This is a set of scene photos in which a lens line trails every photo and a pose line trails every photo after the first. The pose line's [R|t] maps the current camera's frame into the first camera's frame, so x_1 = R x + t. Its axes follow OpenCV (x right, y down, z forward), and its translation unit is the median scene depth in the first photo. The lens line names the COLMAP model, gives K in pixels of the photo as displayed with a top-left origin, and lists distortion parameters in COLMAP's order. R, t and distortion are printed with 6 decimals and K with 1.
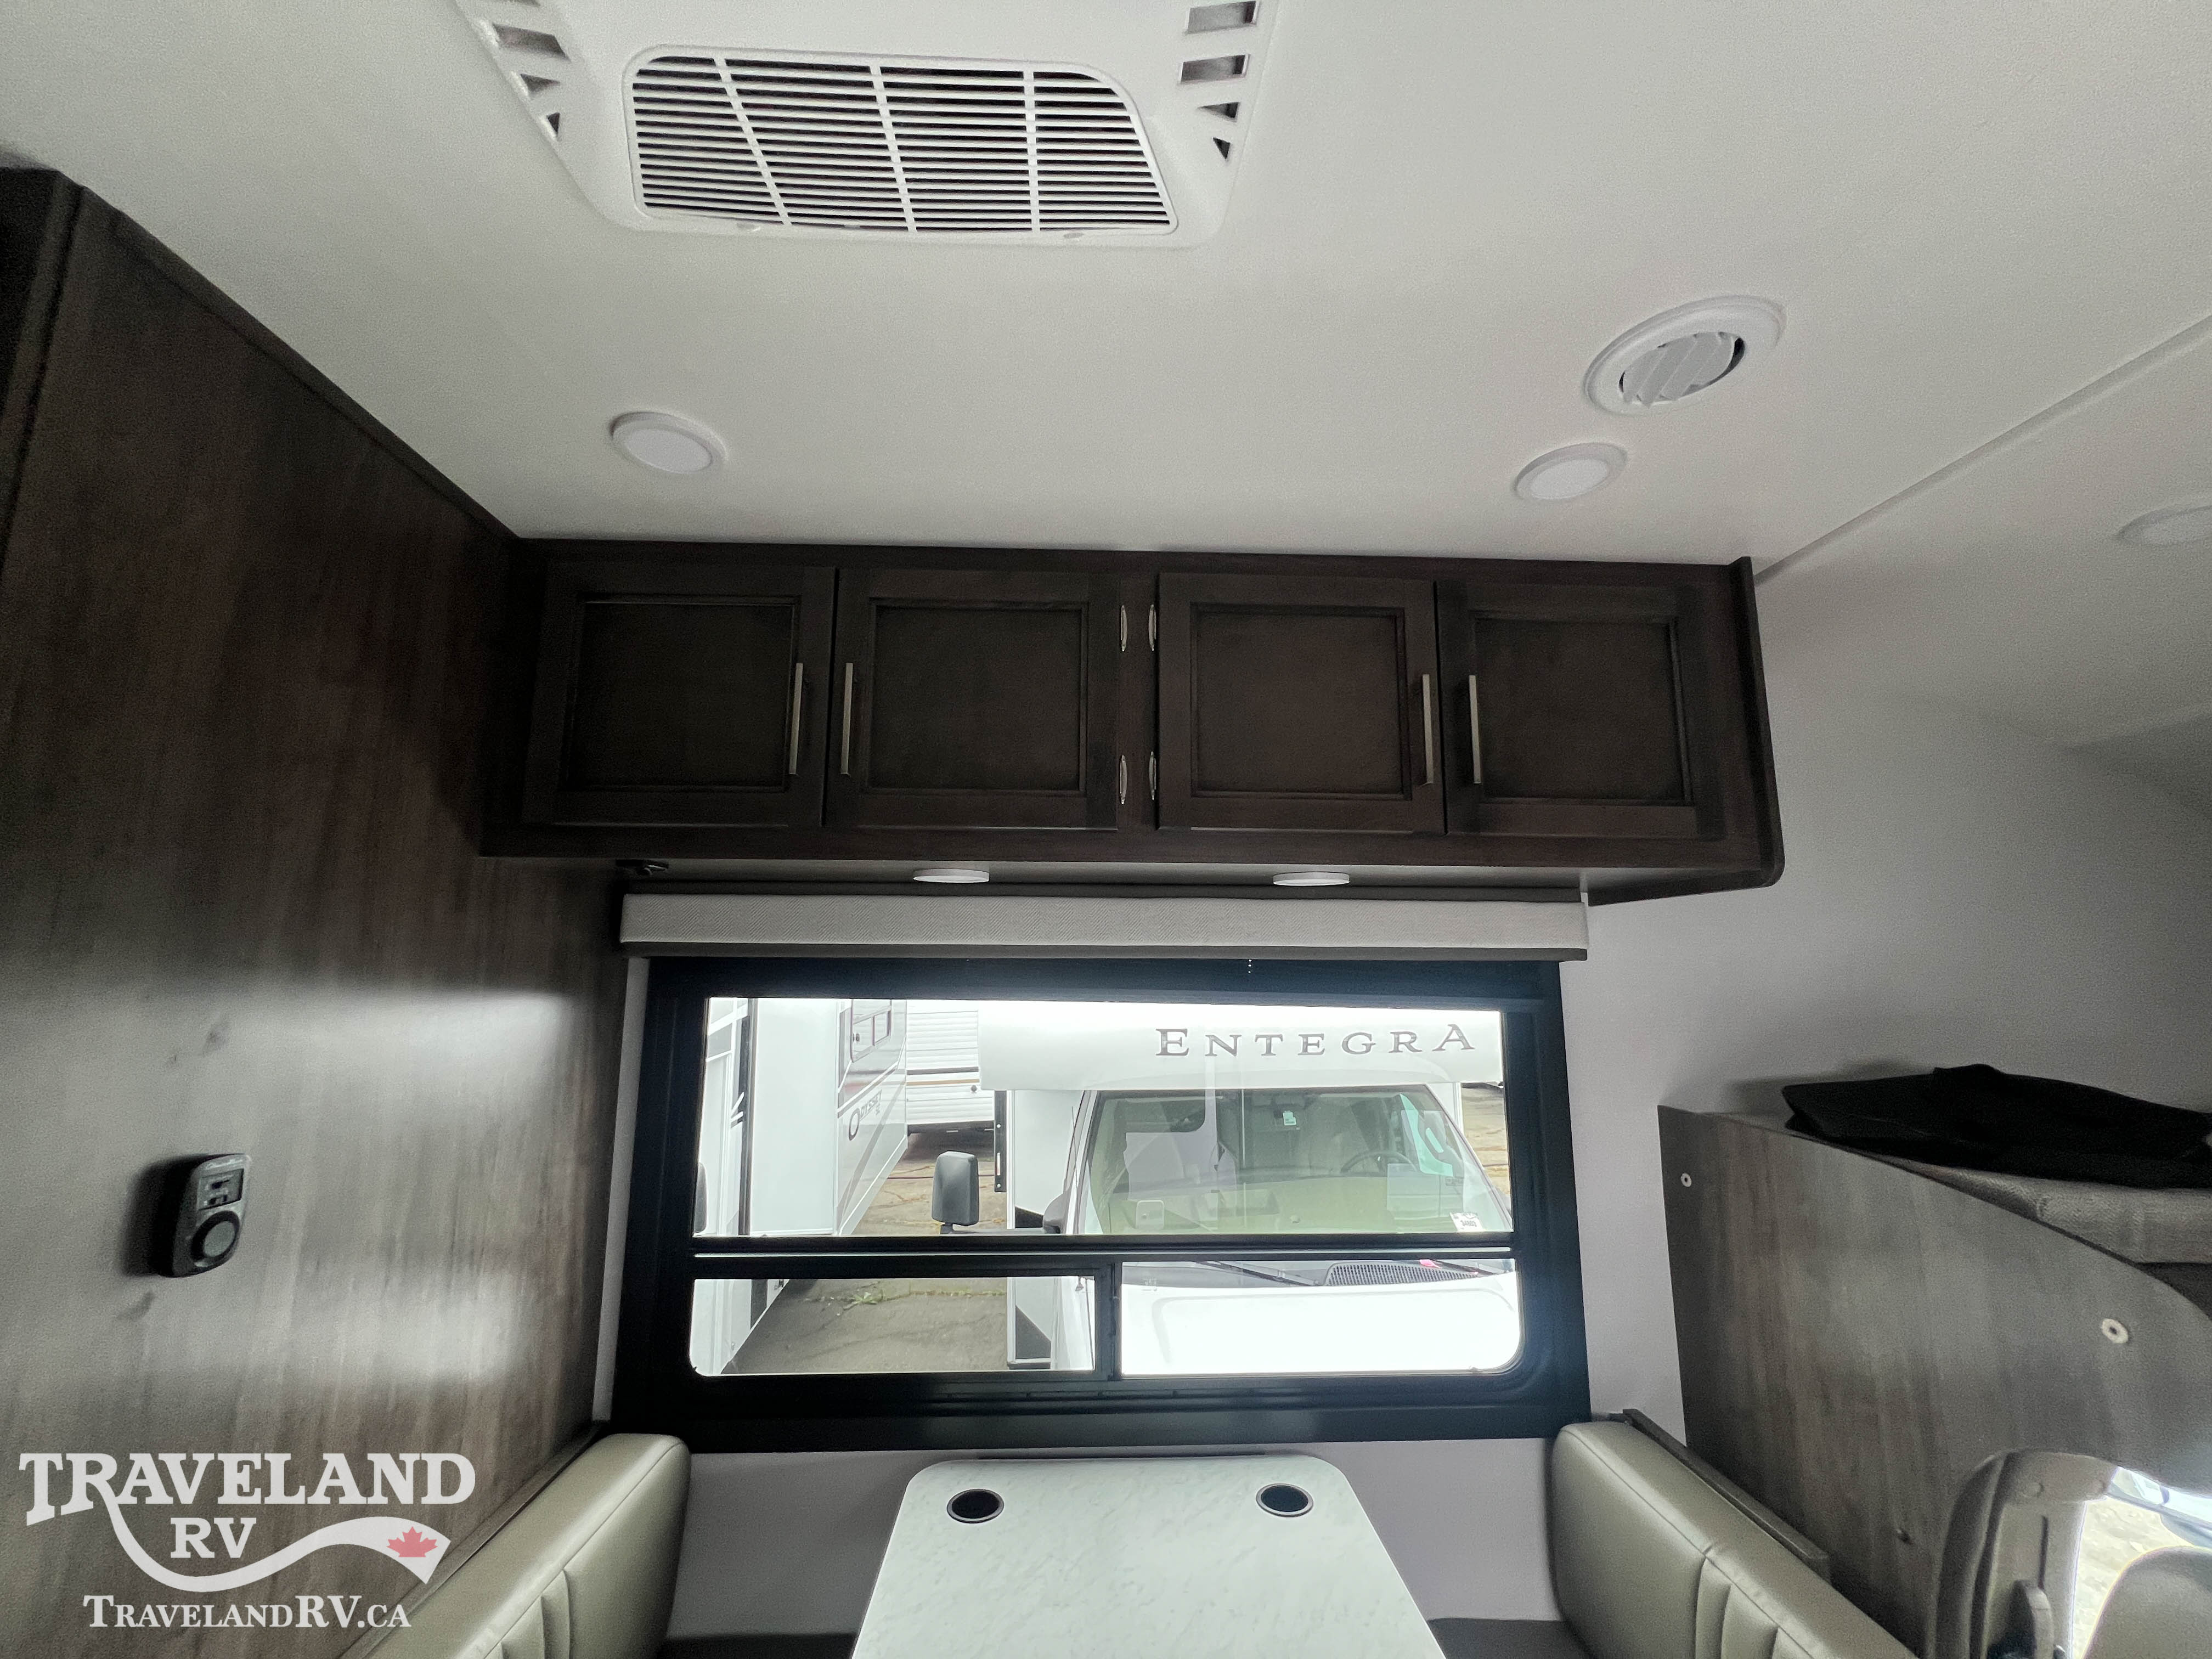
lens RADIAL K [[885.8, 0, 1112.1], [0, 885.8, 818.0], [0, 0, 1]] dist [-0.000527, 0.000047]
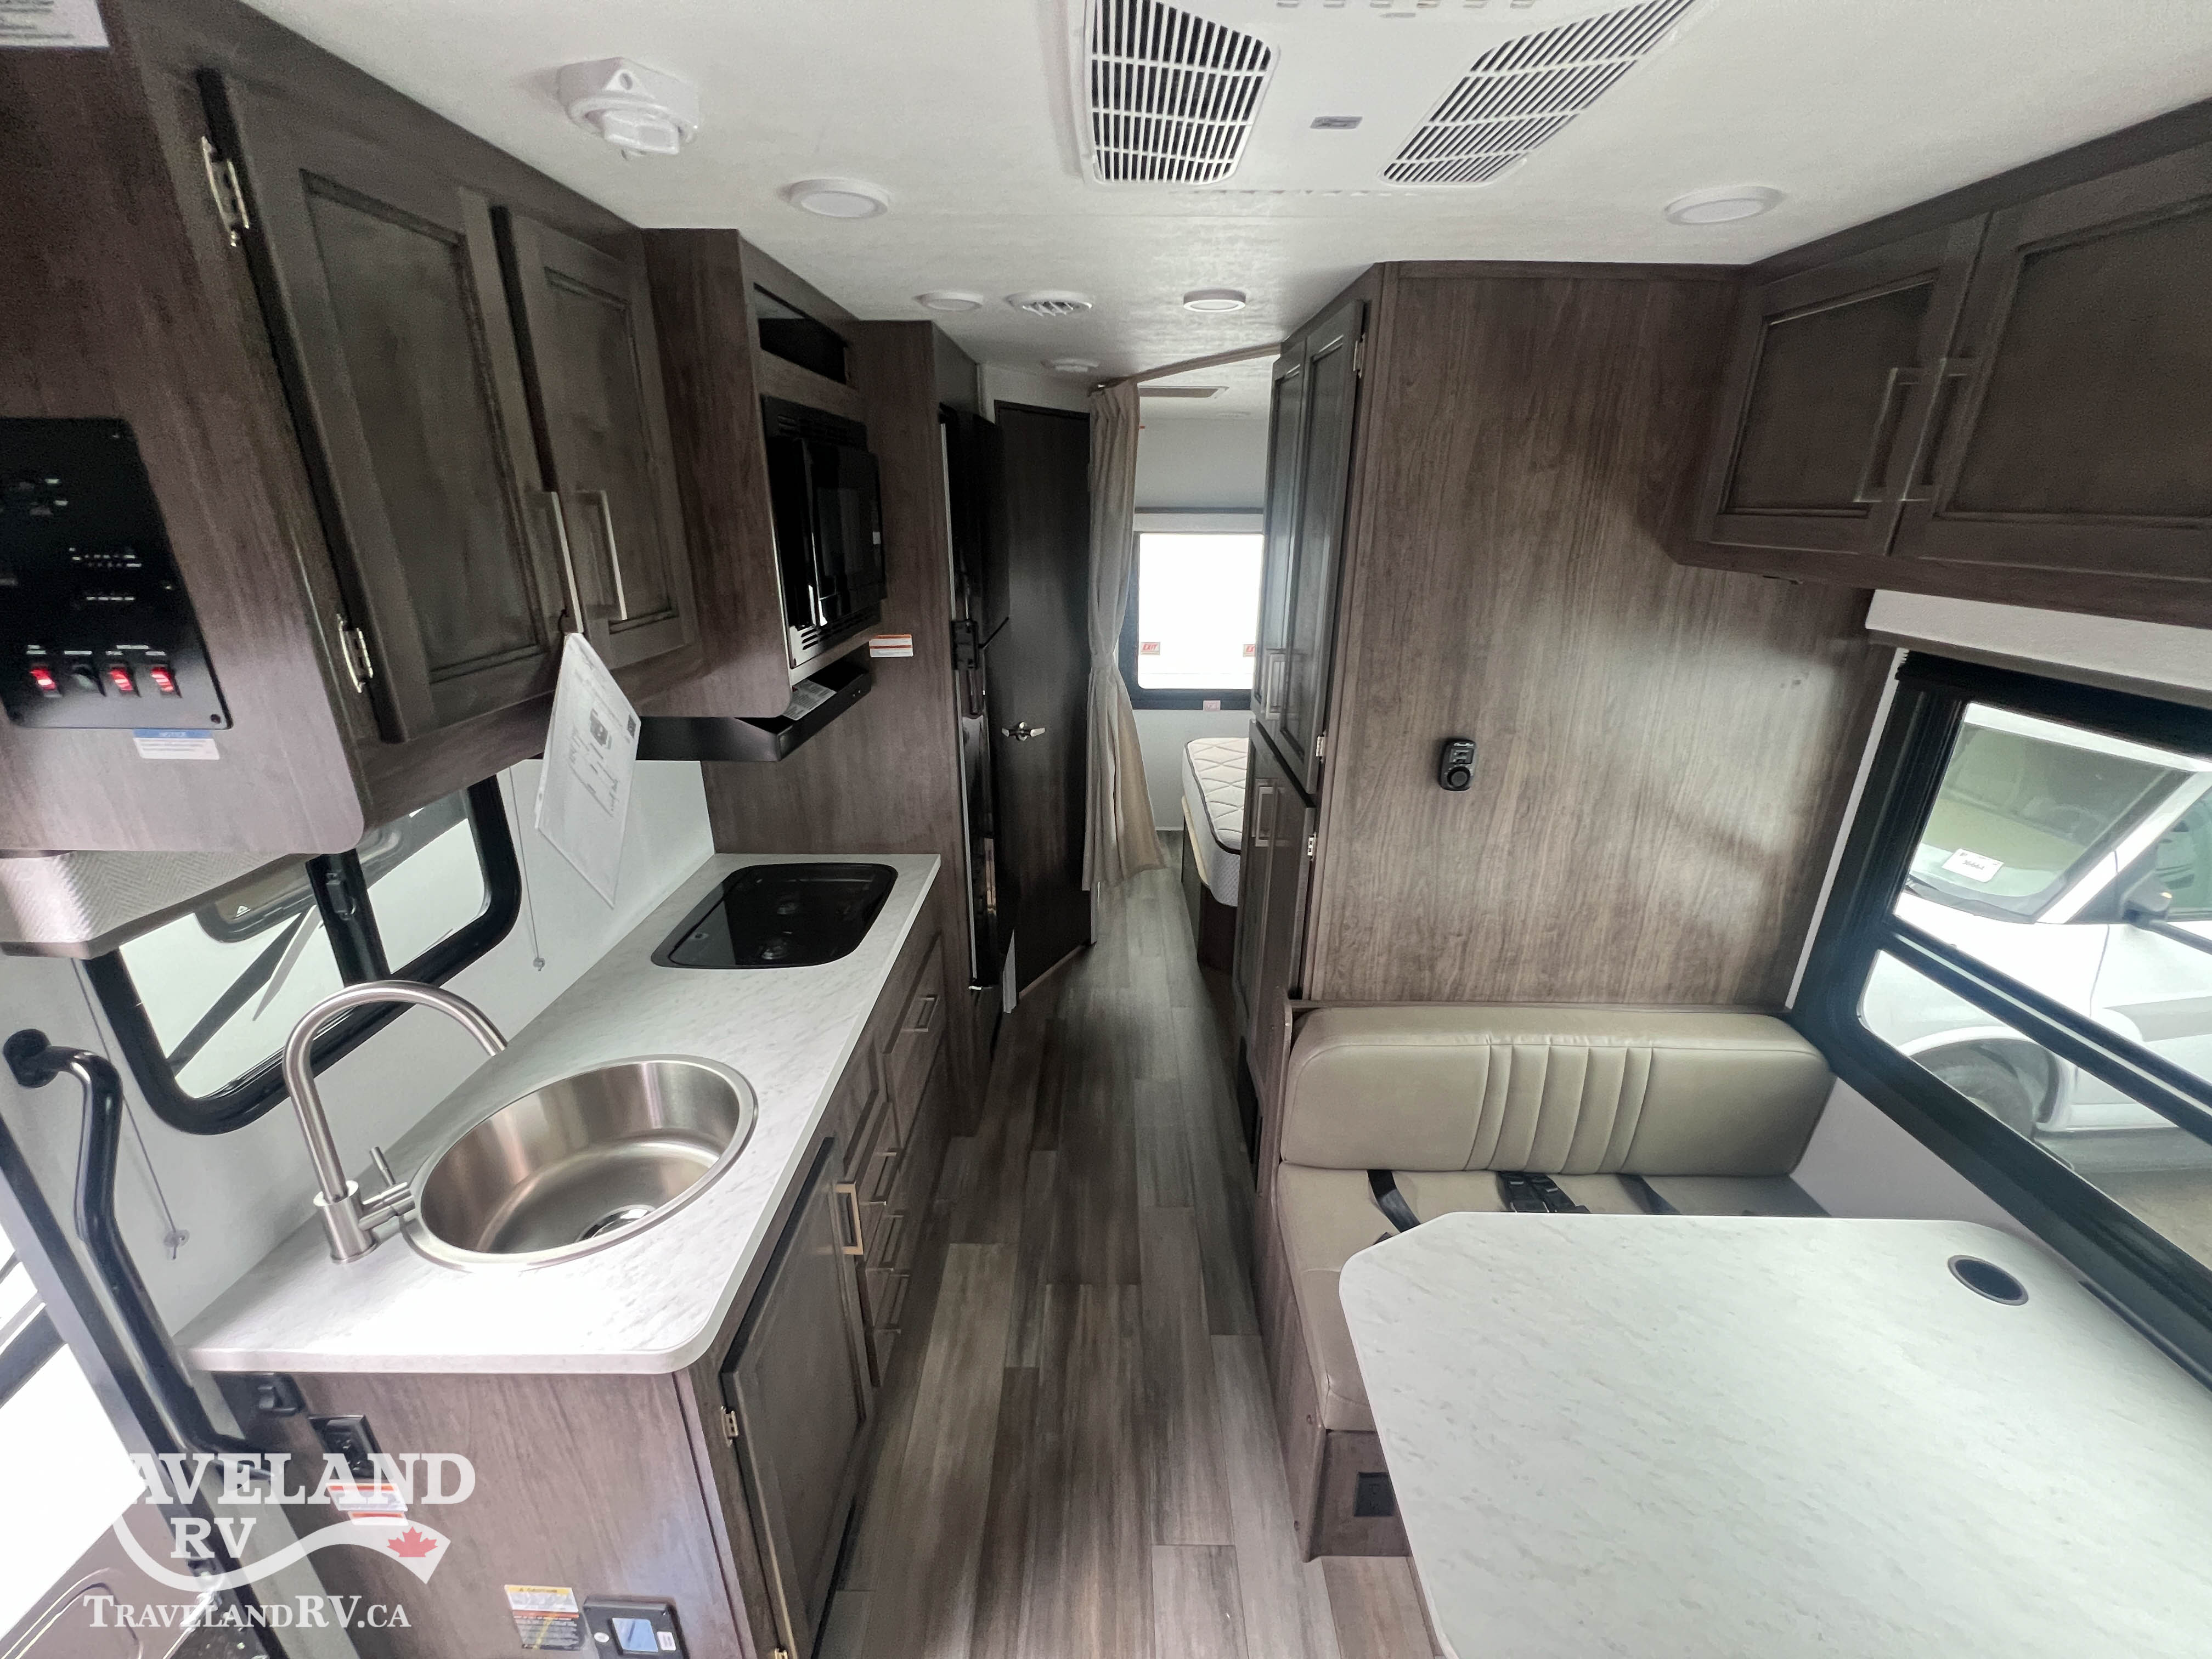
lens RADIAL K [[885.8, 0, 1111.7], [0, 885.8, 823.5], [0, 0, 1]] dist [-0.000527, 0.000047]
pose [[-0.049746, 0.349519, -0.935608, 0.753188], [0.162084, 0.927175, 0.337750, -0.199440], [0.985522, -0.134846, -0.102774, 0.281143]]
